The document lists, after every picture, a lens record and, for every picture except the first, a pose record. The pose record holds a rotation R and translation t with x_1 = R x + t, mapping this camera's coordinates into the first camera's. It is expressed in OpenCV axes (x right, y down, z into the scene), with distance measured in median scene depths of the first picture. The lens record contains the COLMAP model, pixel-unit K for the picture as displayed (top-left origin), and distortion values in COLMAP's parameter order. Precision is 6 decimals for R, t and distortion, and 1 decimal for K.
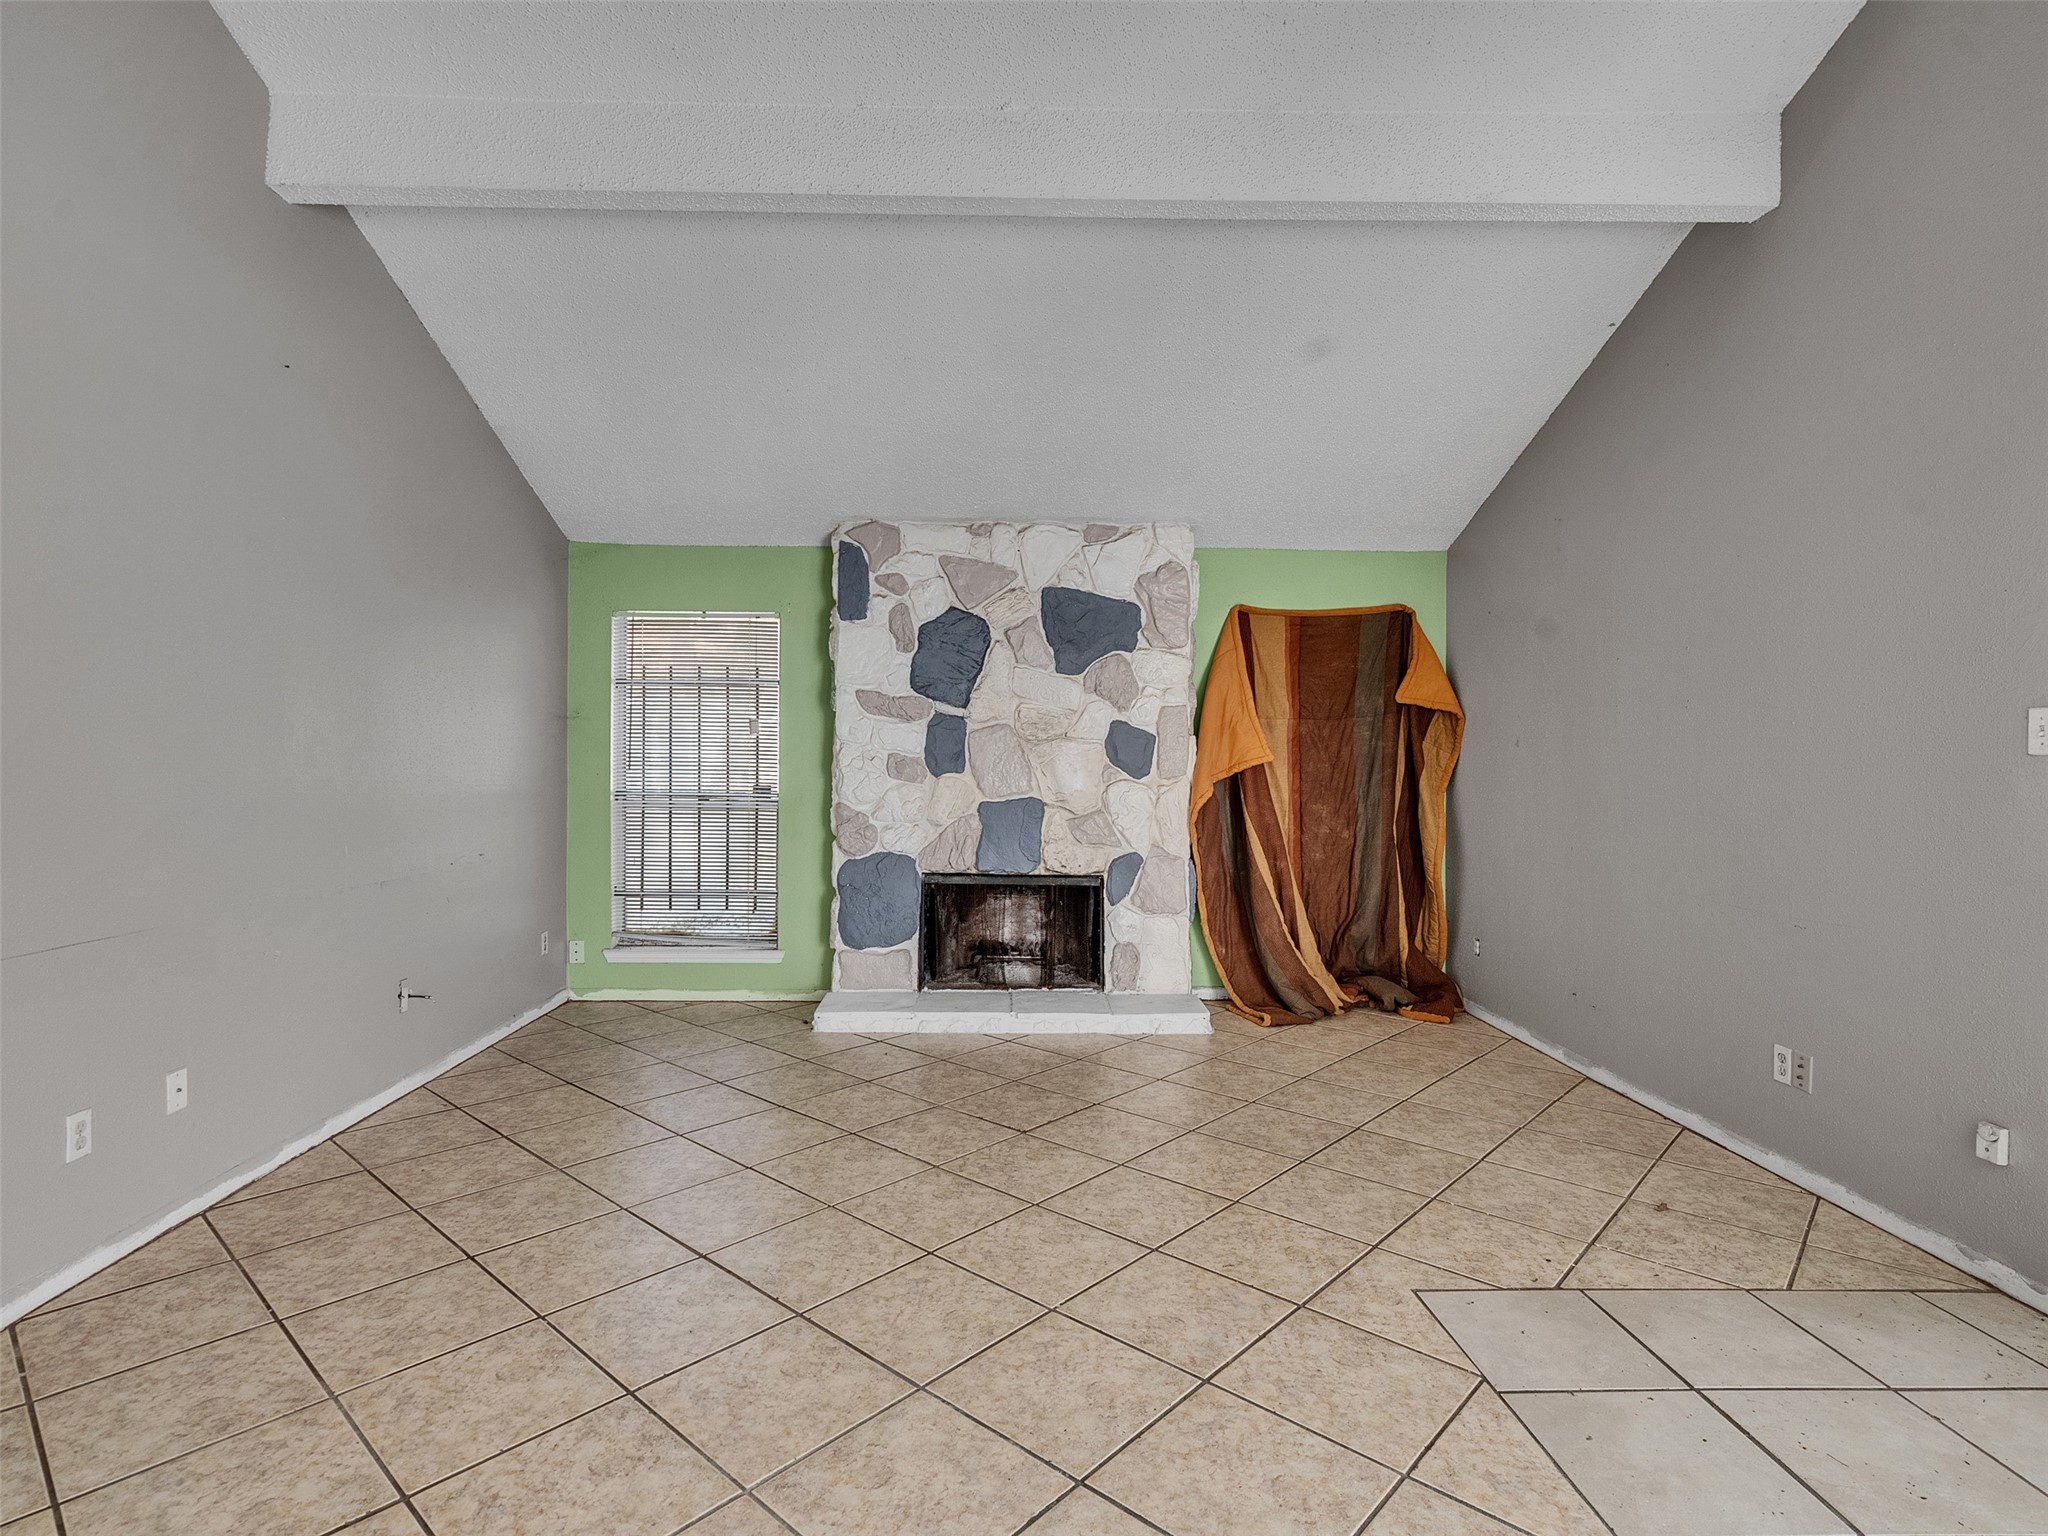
lens RADIAL K [[1048.1, 0, 1002.7], [0, 1048.1, 766.1], [0, 0, 1]] dist [-0.006545, 0.004416]
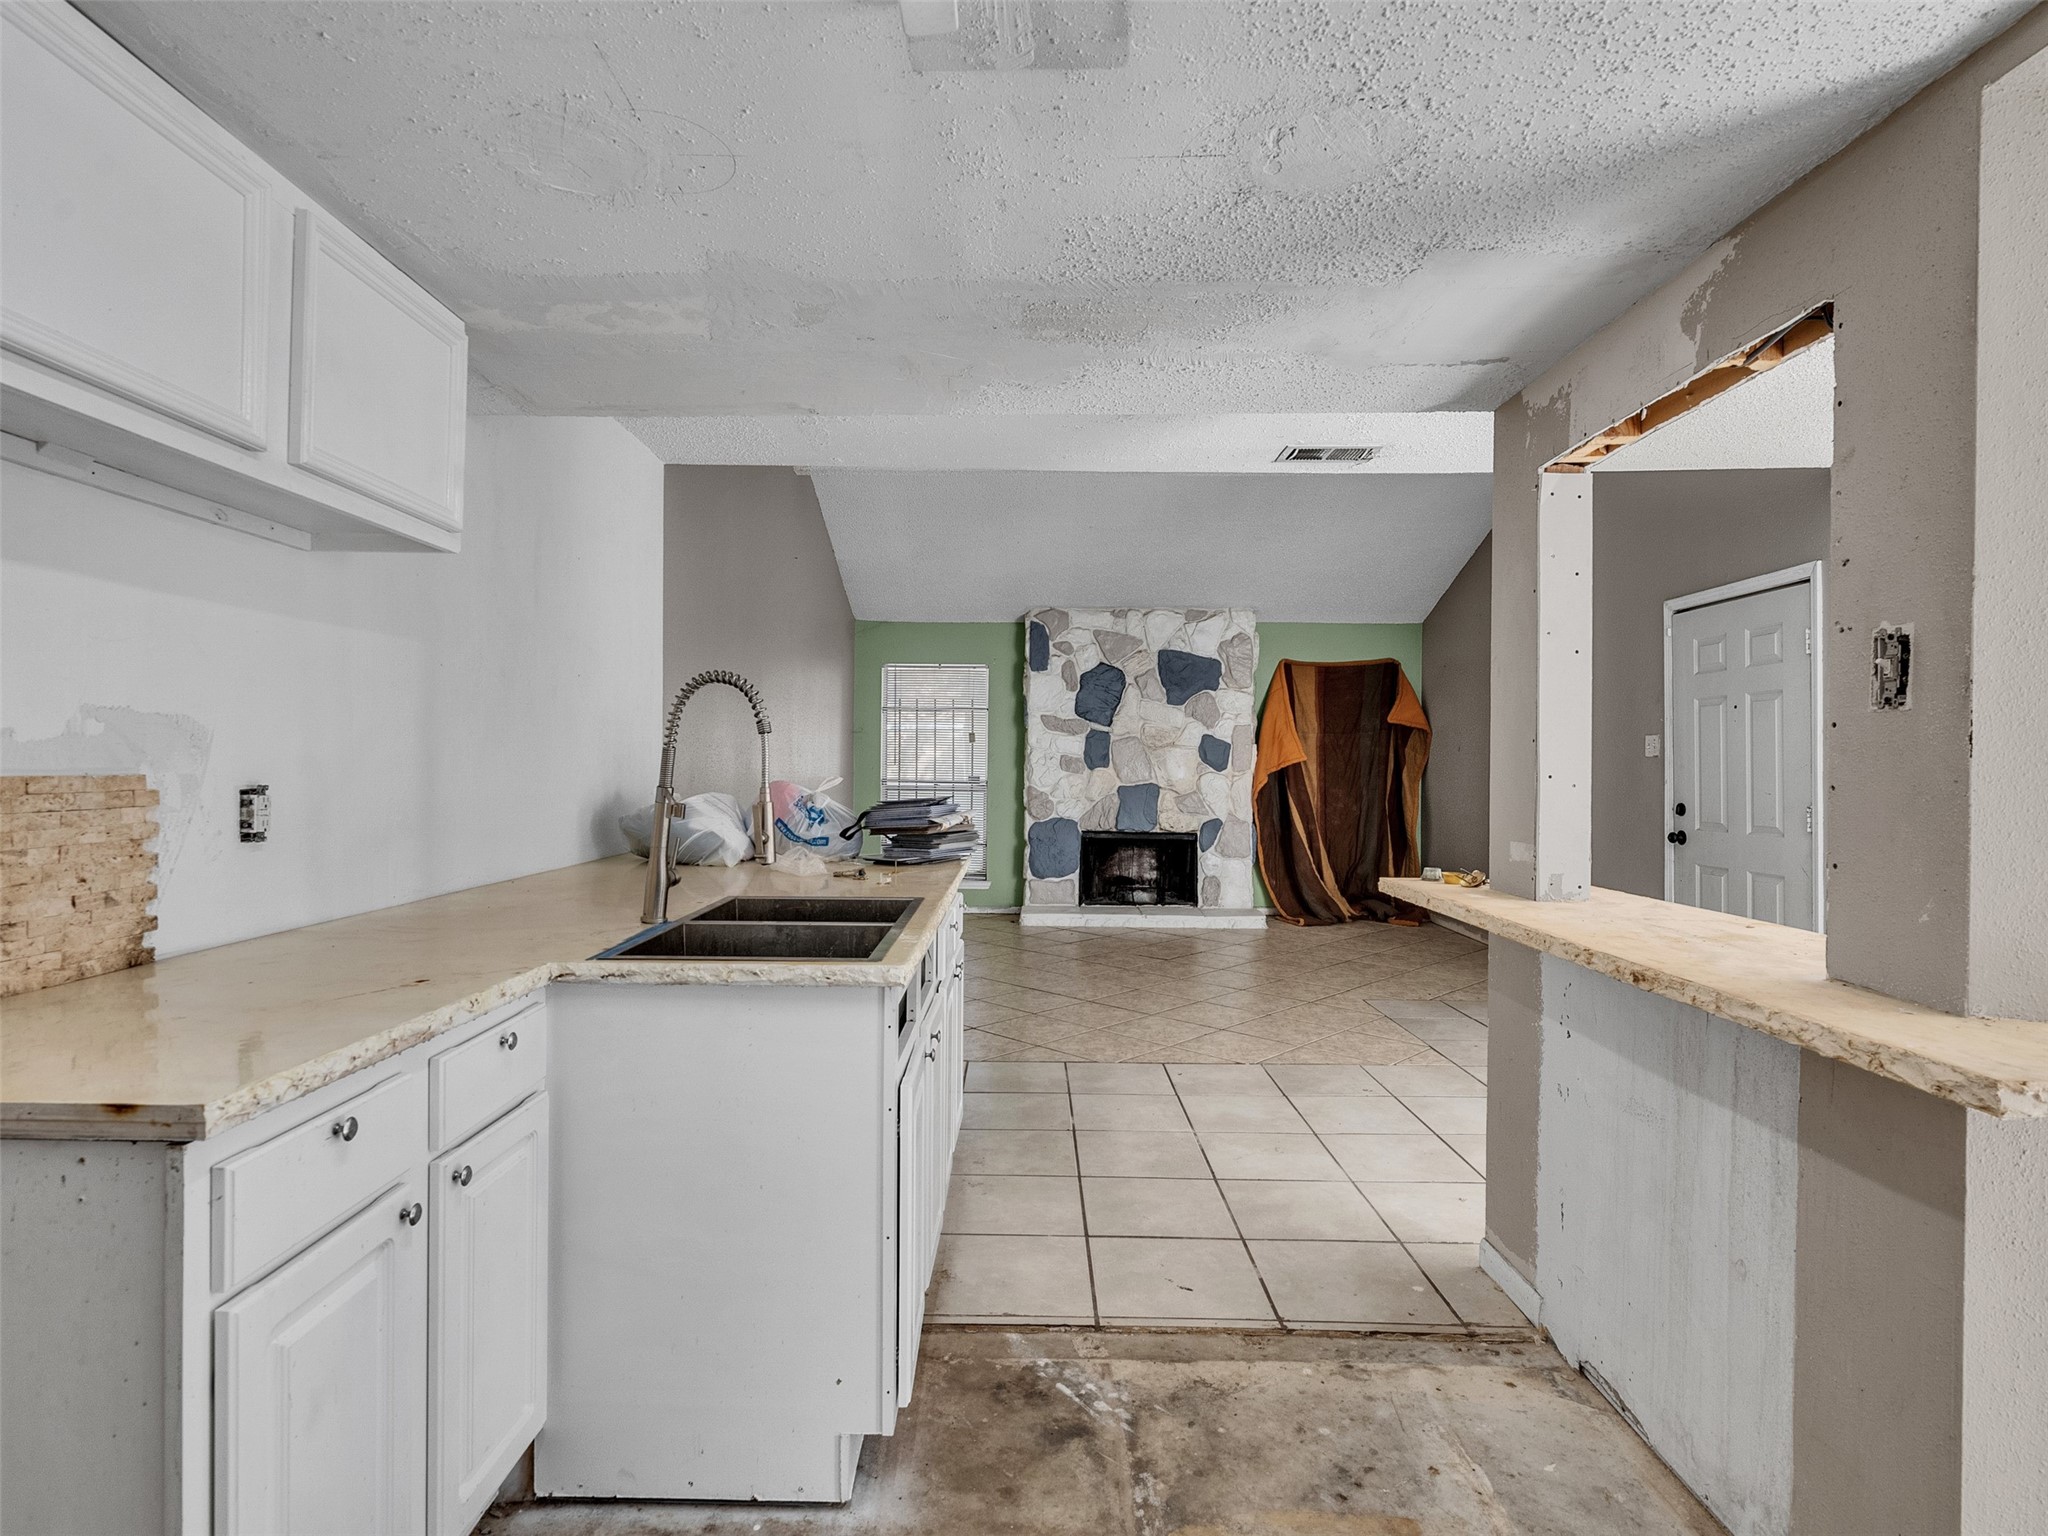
lens RADIAL K [[1048.1, 0, 1008.8], [0, 1048.1, 766.0], [0, 0, 1]] dist [-0.006545, 0.004416]
pose [[0.999278, 0.002052, -0.037927, -0.126982], [-0.002120, 0.999996, -0.001752, 0.007166], [0.037923, 0.001831, 0.999279, -0.580949]]
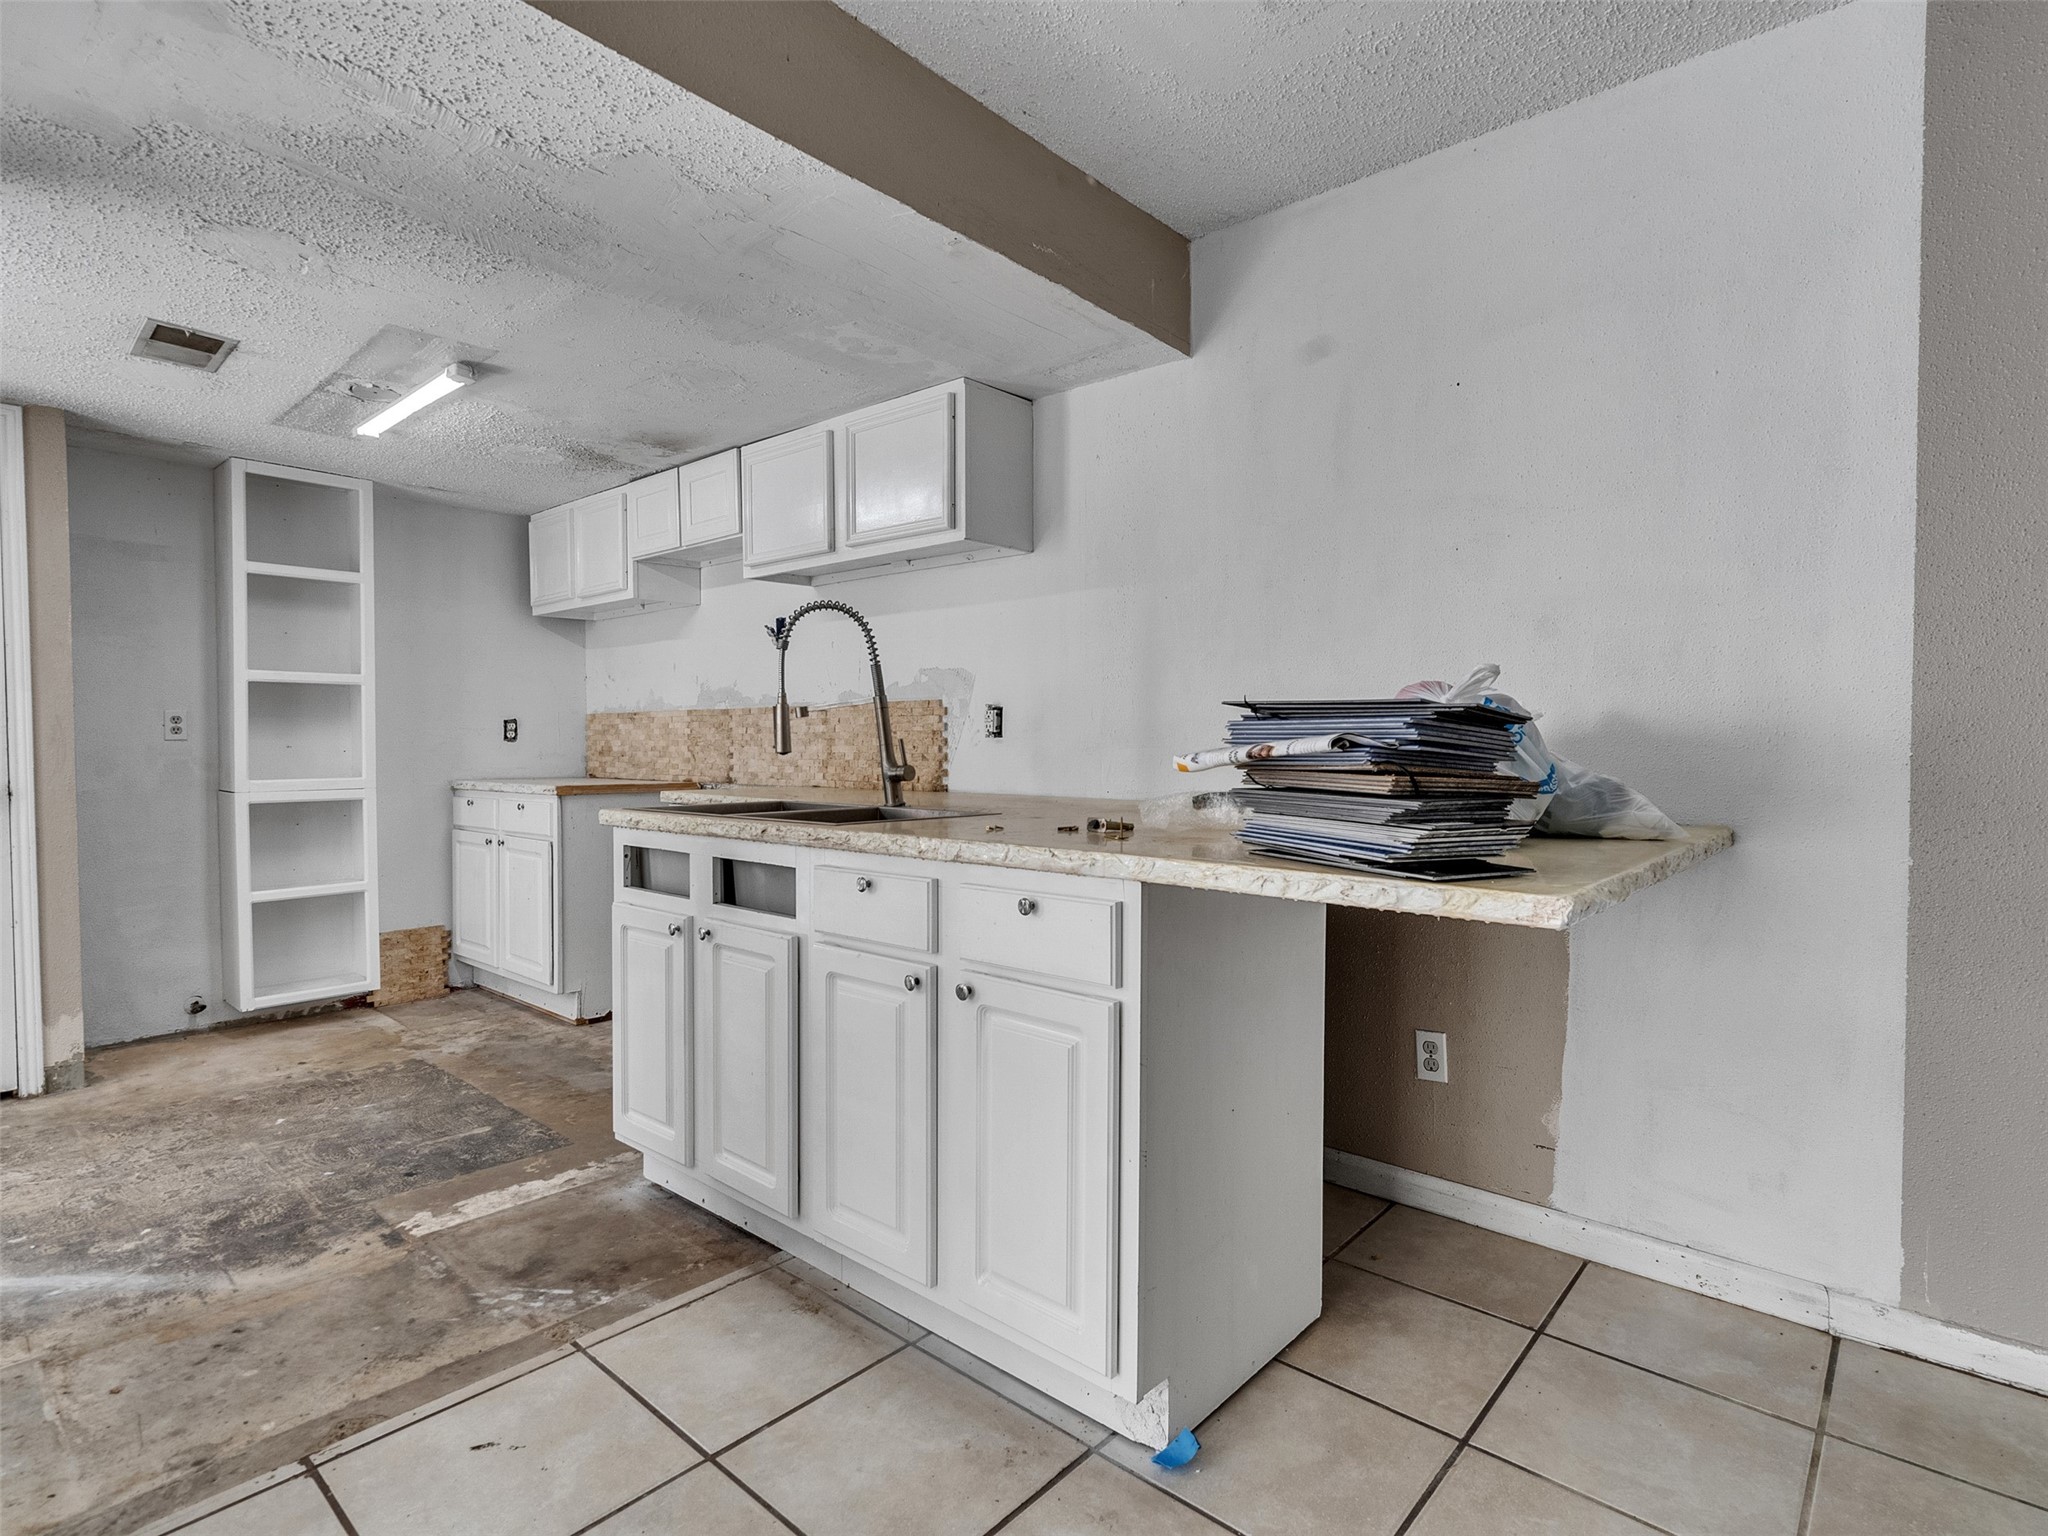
lens RADIAL K [[1048.1, 0, 1001.1], [0, 1048.1, 764.0], [0, 0, 1]] dist [-0.006545, 0.004416]
pose [[-0.684395, 0.008059, -0.729067, 0.047394], [-0.008561, 0.999781, 0.019088, 0.036582], [0.729061, 0.019305, -0.684176, 0.186927]]
